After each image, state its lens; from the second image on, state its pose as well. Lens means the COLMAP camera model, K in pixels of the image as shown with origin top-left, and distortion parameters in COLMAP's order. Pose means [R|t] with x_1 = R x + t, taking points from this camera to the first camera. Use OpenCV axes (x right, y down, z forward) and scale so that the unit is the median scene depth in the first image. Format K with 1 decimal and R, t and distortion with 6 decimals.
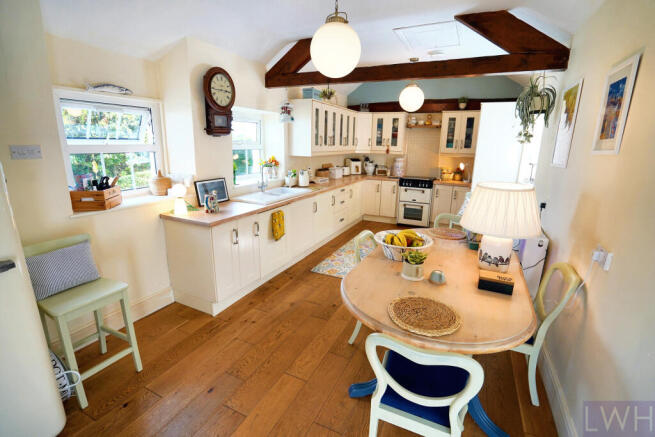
lens RADIAL K [[302.3, 0, 327.5], [0, 302.3, 218.5], [0, 0, 1]] dist [-0.053044, 0.018545]
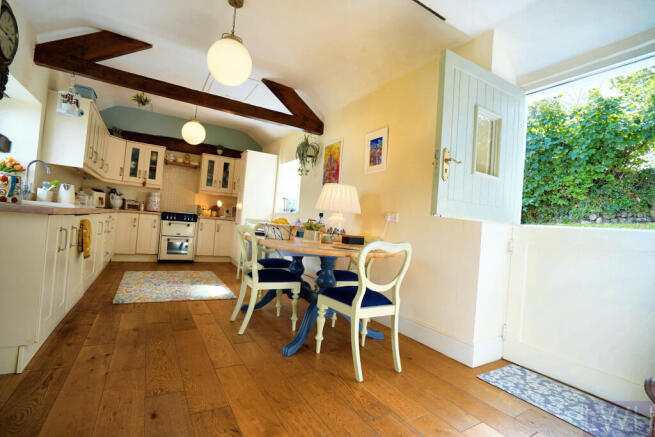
lens RADIAL K [[302.3, 0, 327.5], [0, 302.3, 218.5], [0, 0, 1]] dist [-0.053044, 0.018545]
pose [[0.551608, 0.043900, 0.832947, -0.264895], [0.135036, 0.980740, -0.141116, 0.094620], [-0.823100, 0.190319, 0.535056, 0.065144]]
